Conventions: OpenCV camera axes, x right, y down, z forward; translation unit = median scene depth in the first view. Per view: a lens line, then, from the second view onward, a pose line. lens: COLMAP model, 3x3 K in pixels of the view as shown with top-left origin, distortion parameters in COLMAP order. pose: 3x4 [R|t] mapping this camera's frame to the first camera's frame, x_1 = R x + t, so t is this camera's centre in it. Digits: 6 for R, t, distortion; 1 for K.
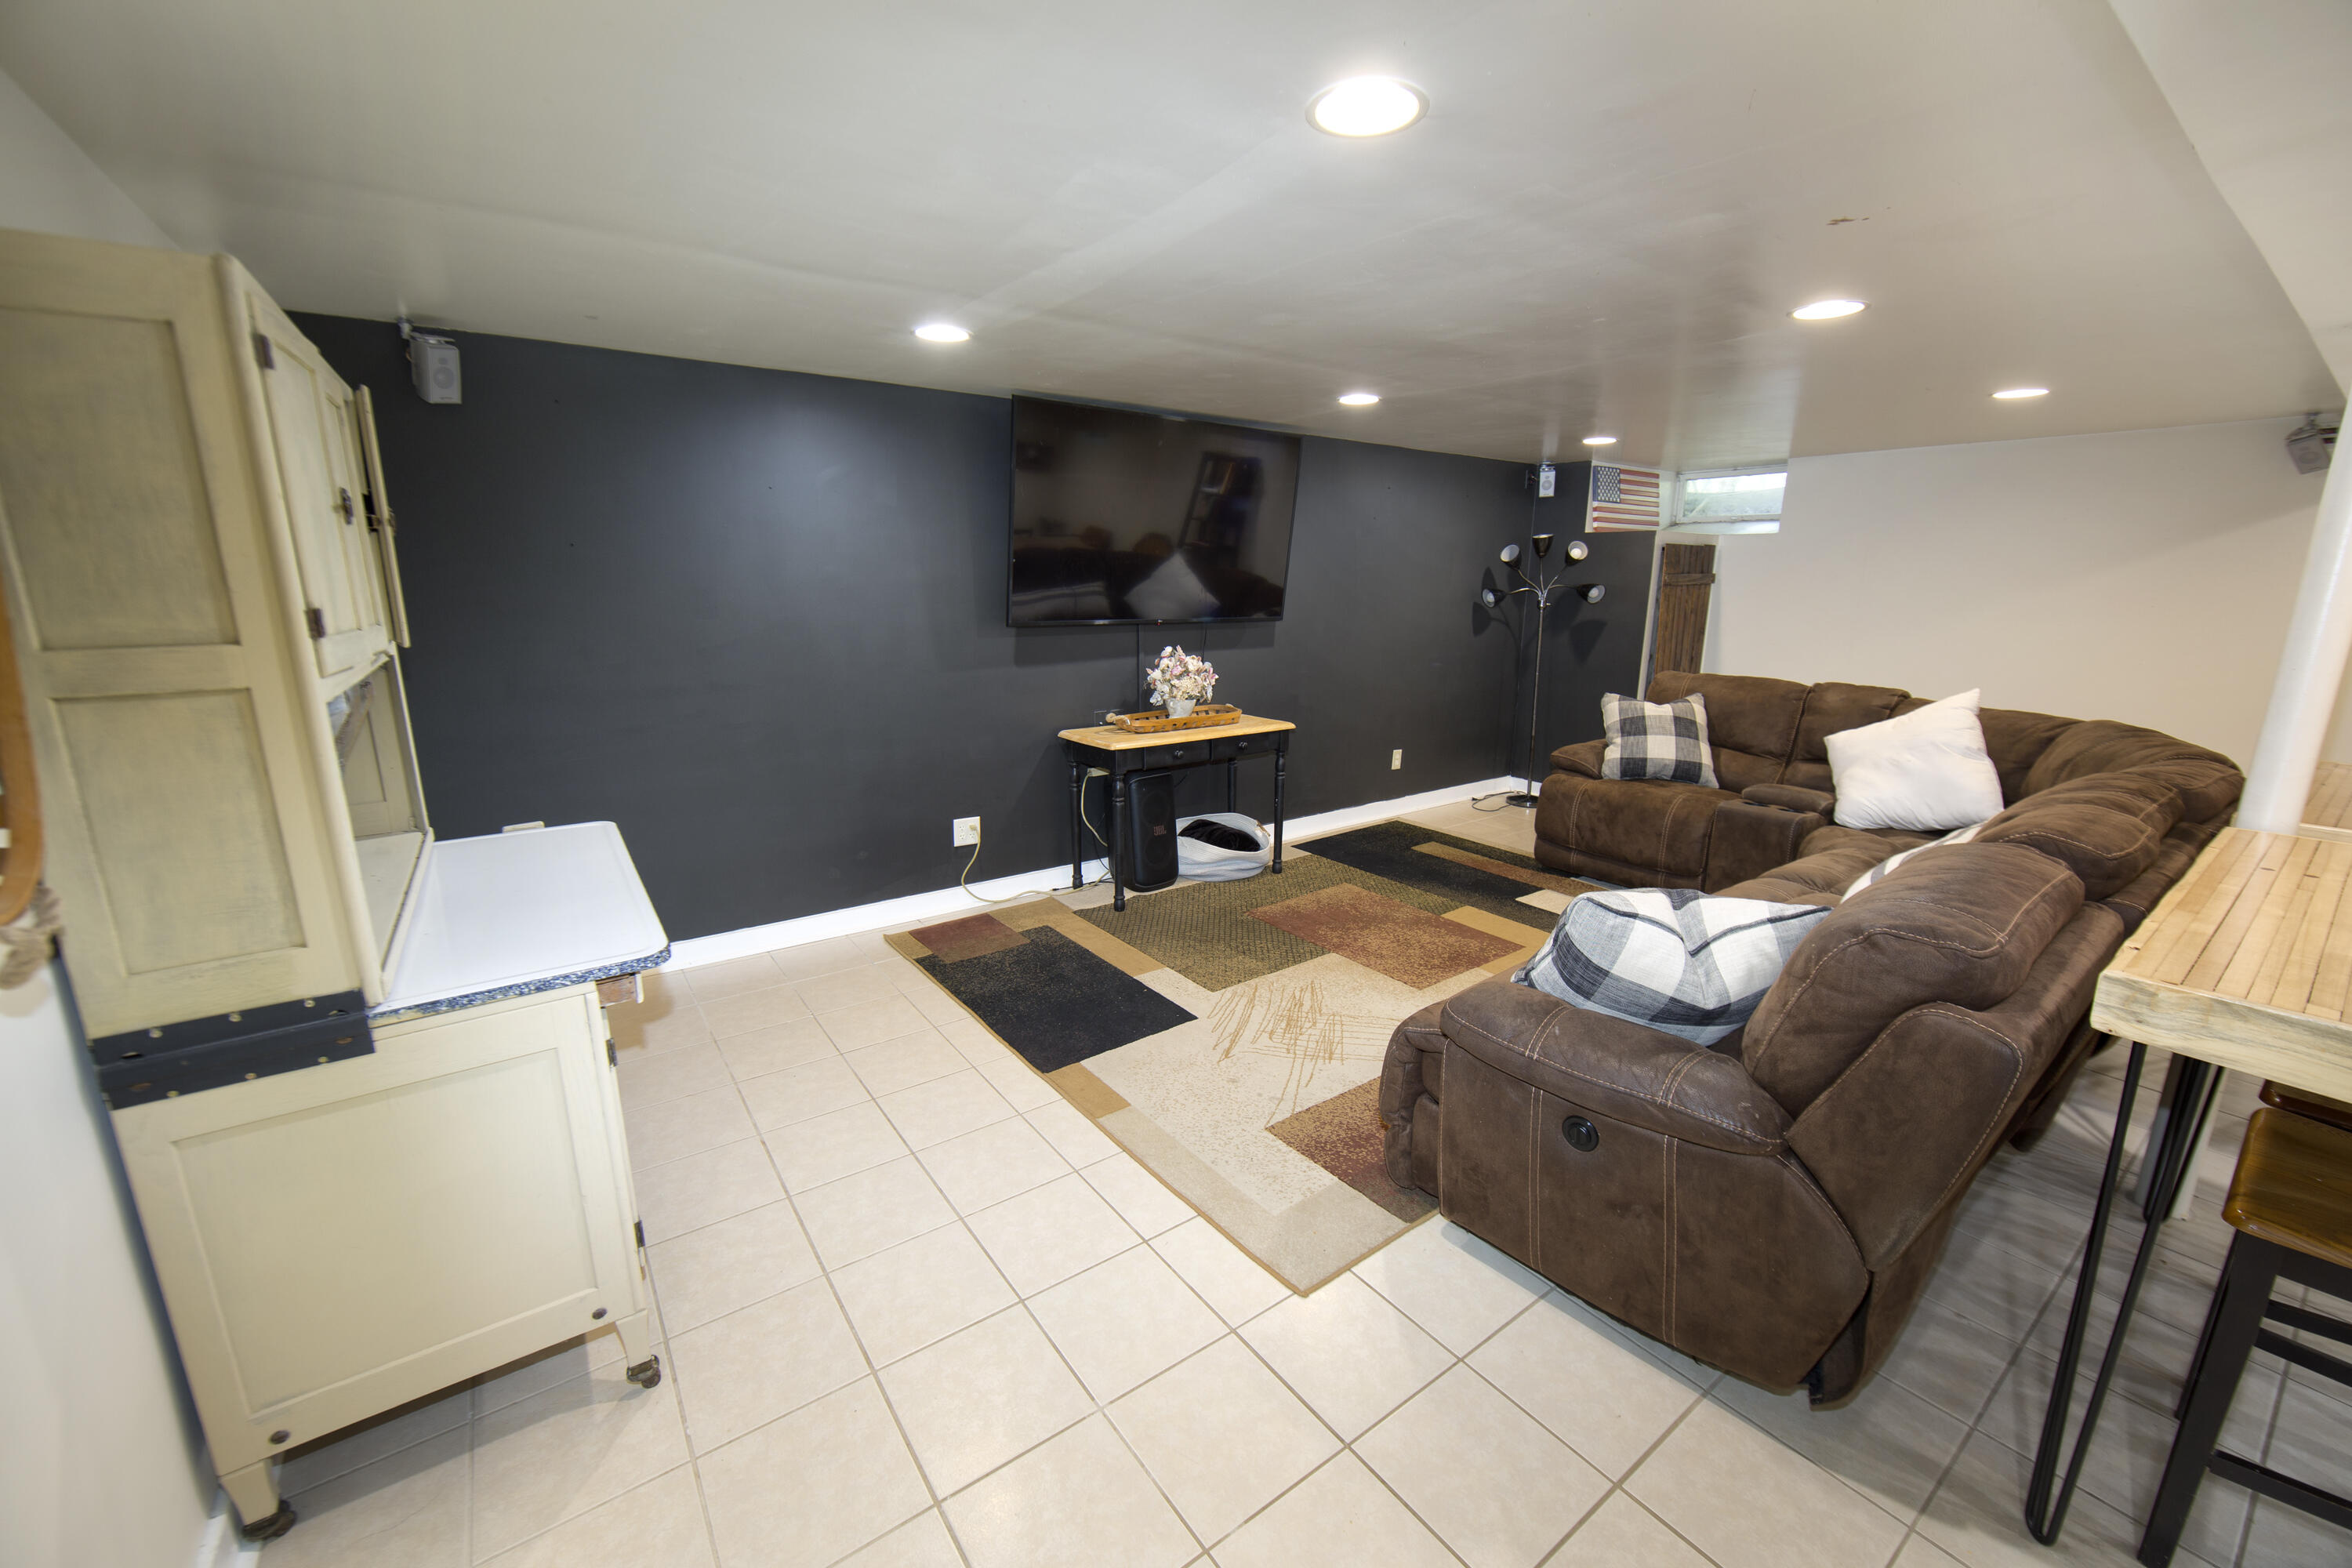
lens RADIAL K [[924.6, 0, 1172.6], [0, 924.6, 786.4], [0, 0, 1]] dist [-0.005046, 0.000401]
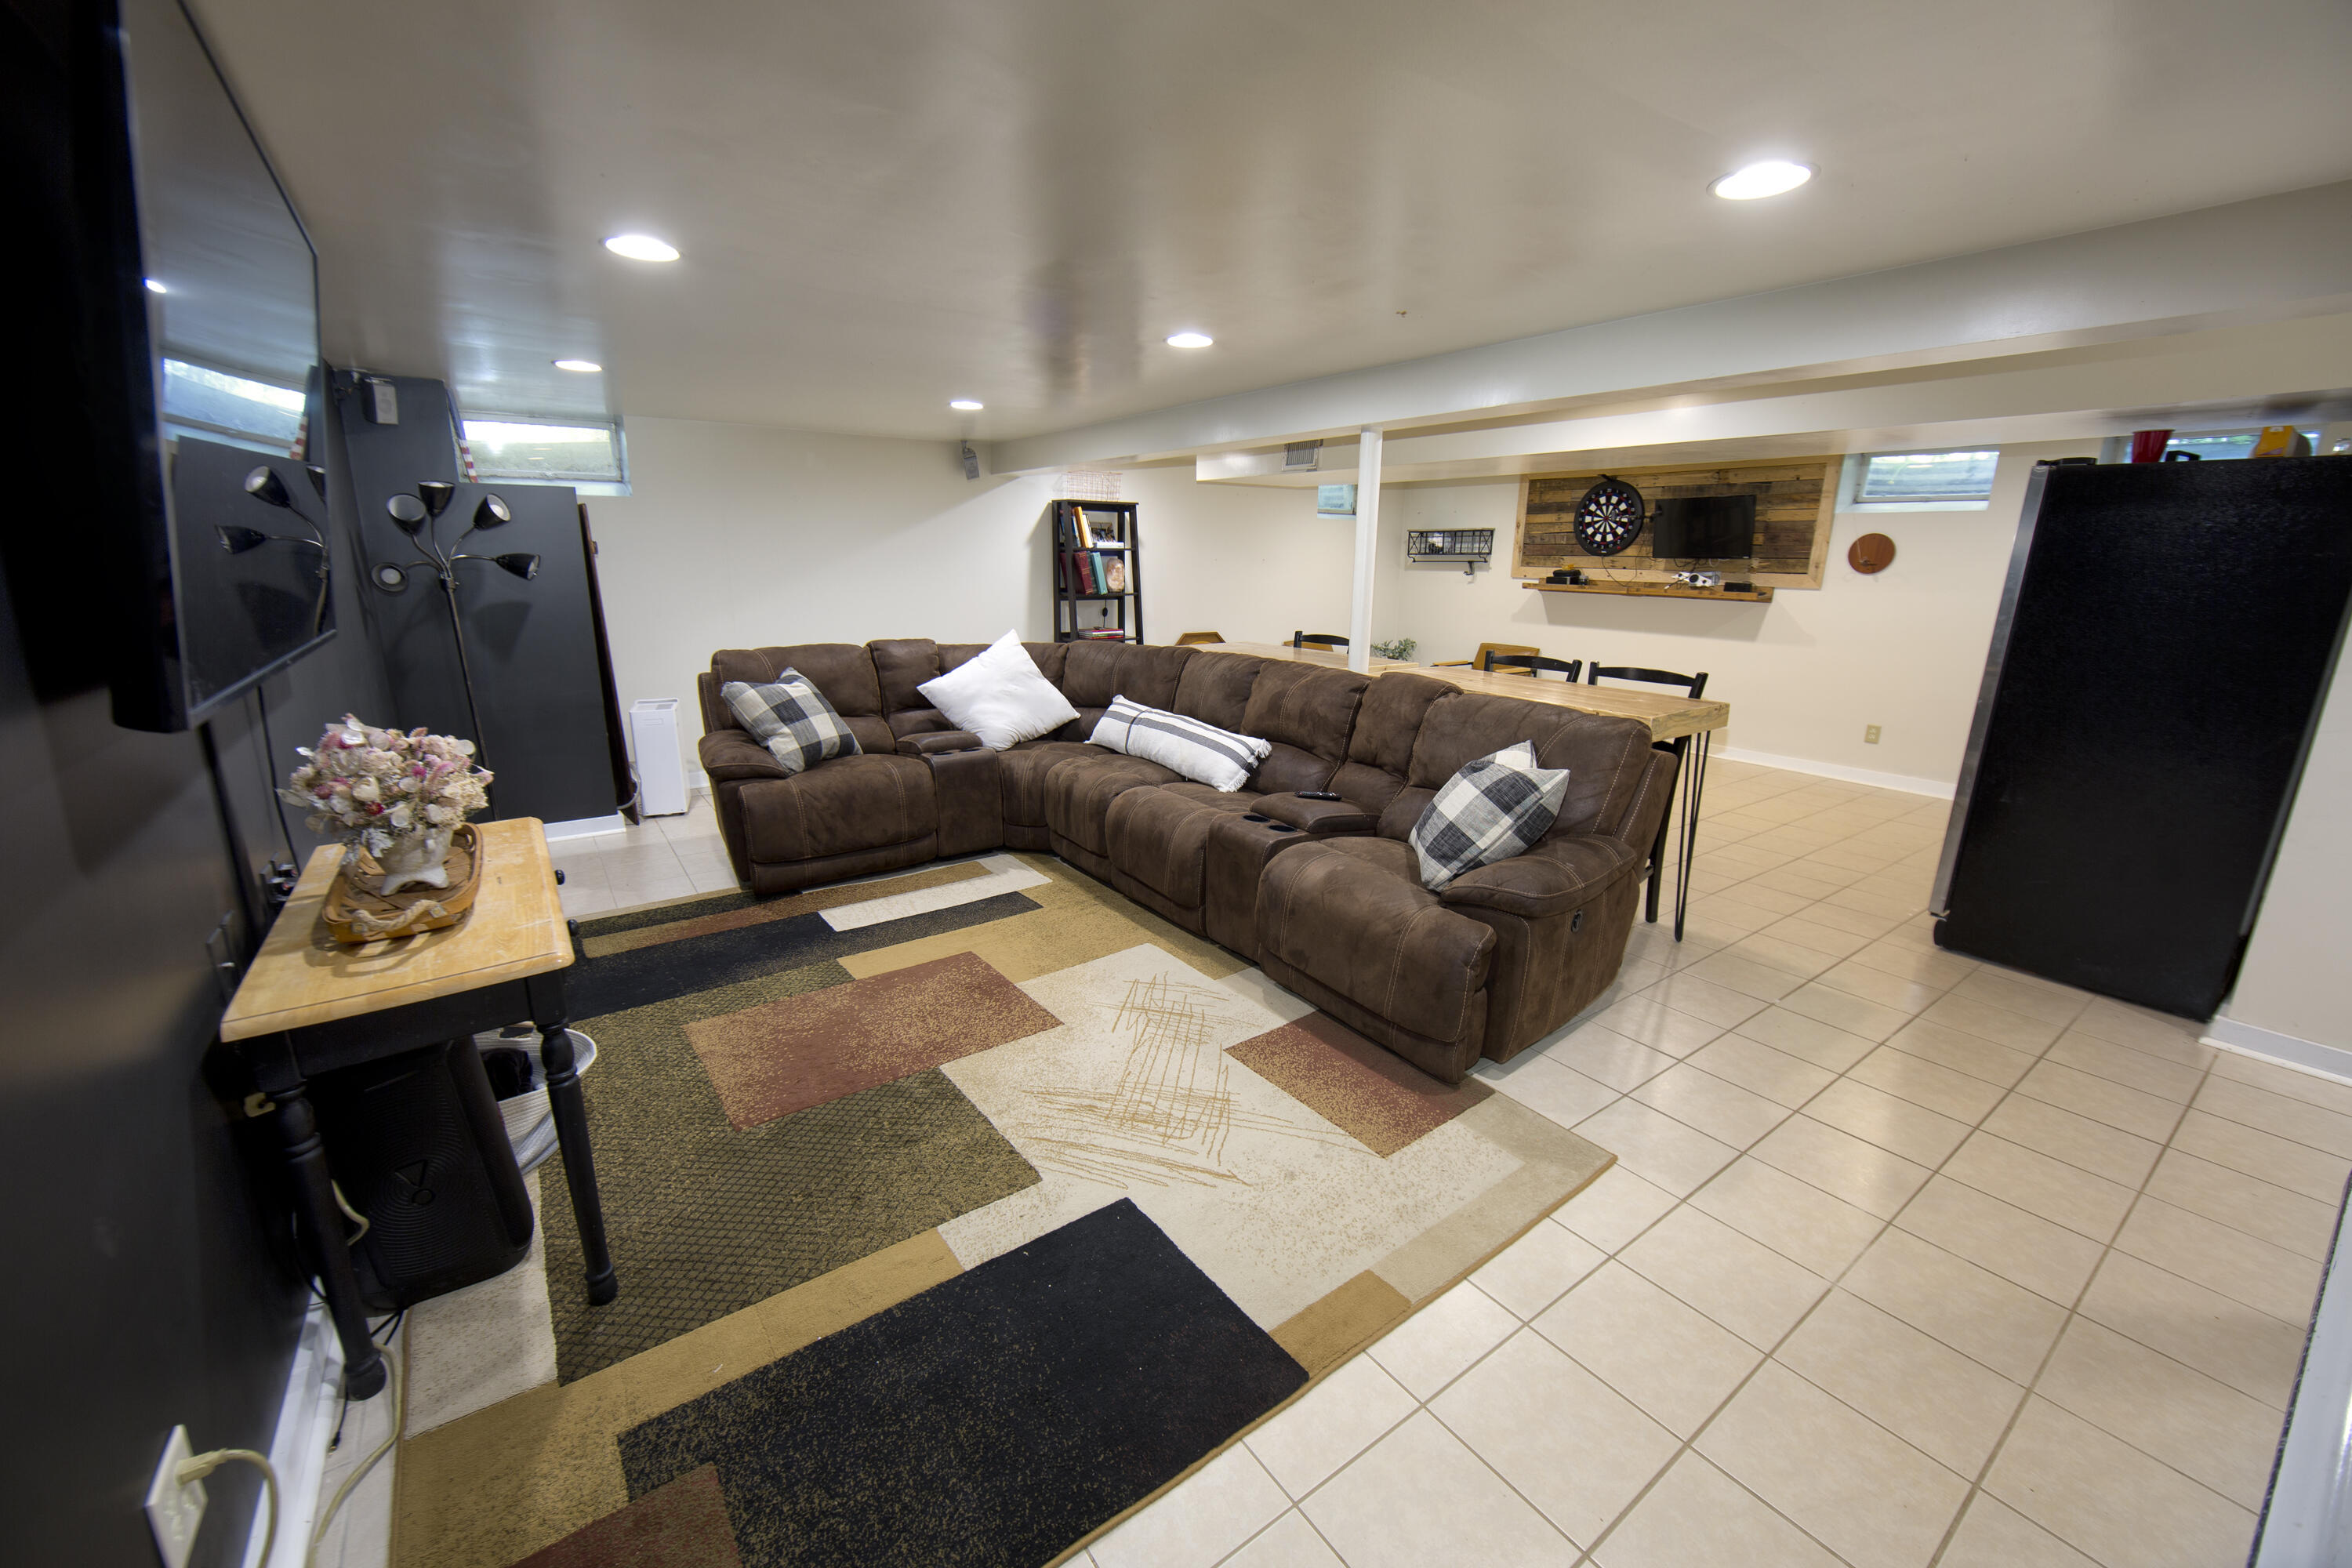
lens RADIAL K [[924.6, 0, 1155.2], [0, 924.6, 789.2], [0, 0, 1]] dist [-0.005046, 0.000401]
pose [[0.021030, -0.261987, 0.964842, -0.416650], [0.215978, 0.943459, 0.251474, -0.154423], [-0.976172, 0.203096, 0.076424, 0.645101]]
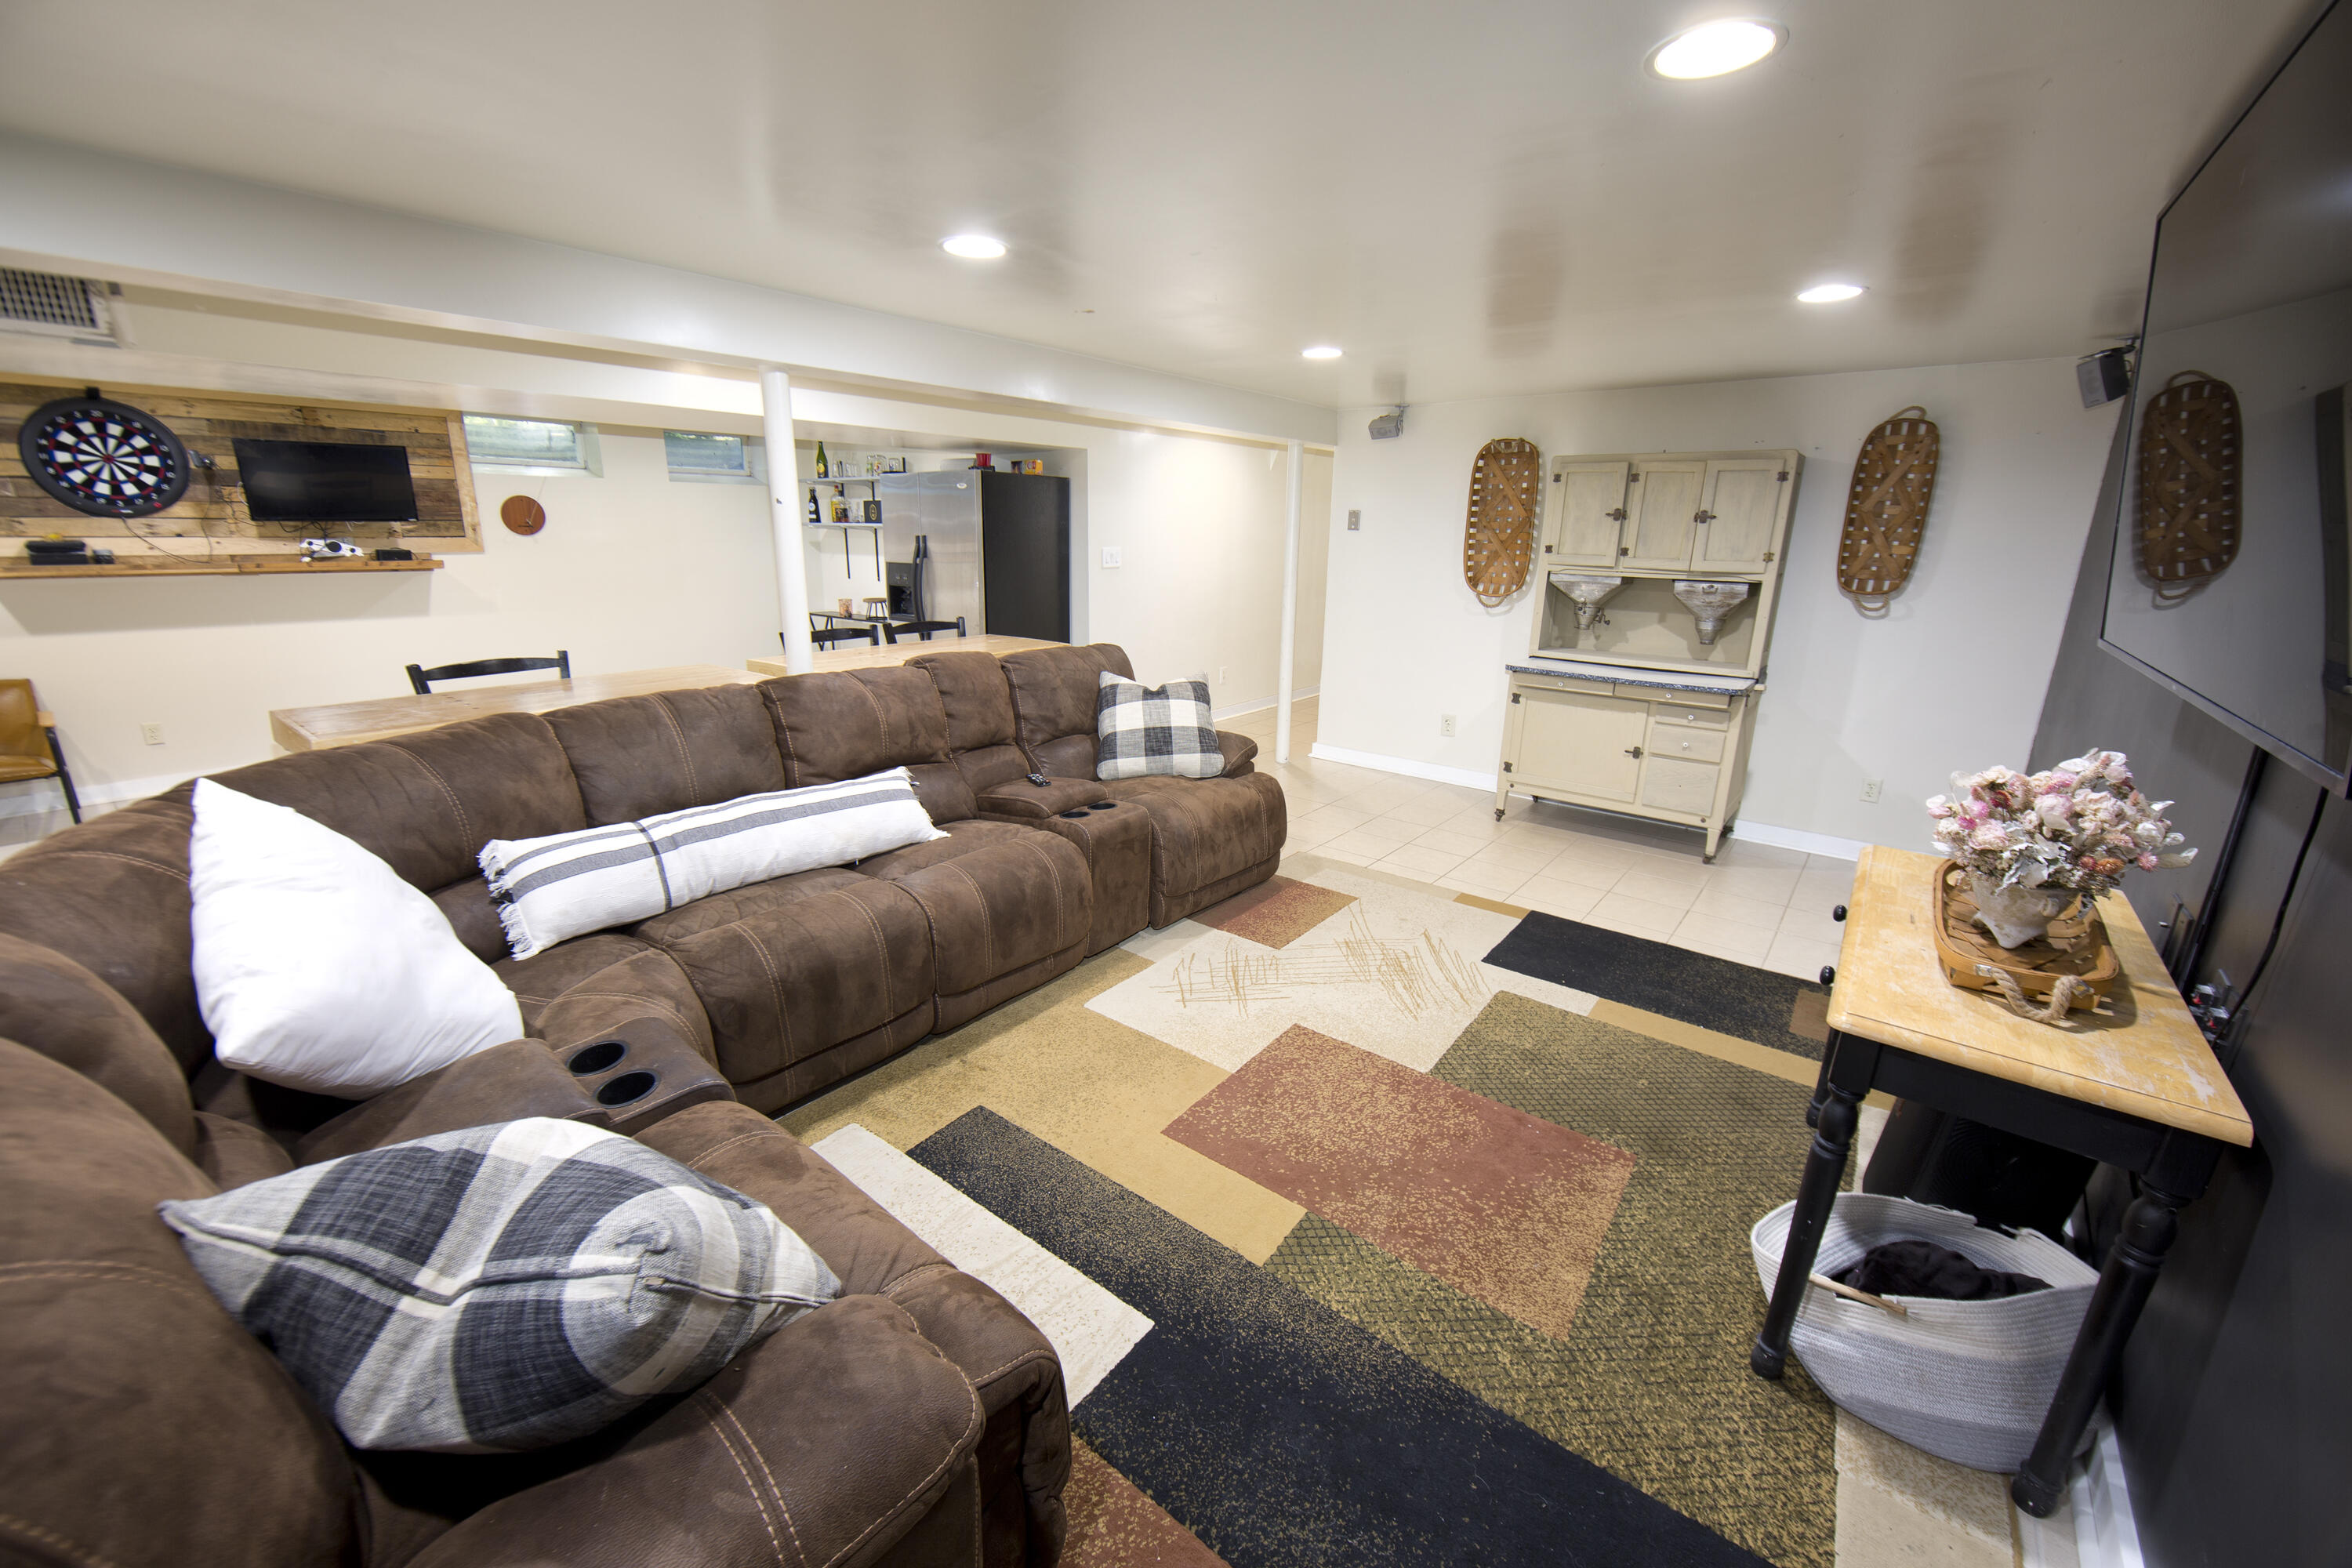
lens RADIAL K [[924.6, 0, 1169.1], [0, 924.6, 786.0], [0, 0, 1]] dist [-0.005046, 0.000401]
pose [[-0.964778, 0.046522, -0.258920, 0.475299], [-0.083737, 0.878736, 0.469906, -0.292762], [0.249383, 0.475036, -0.843889, 1.275465]]
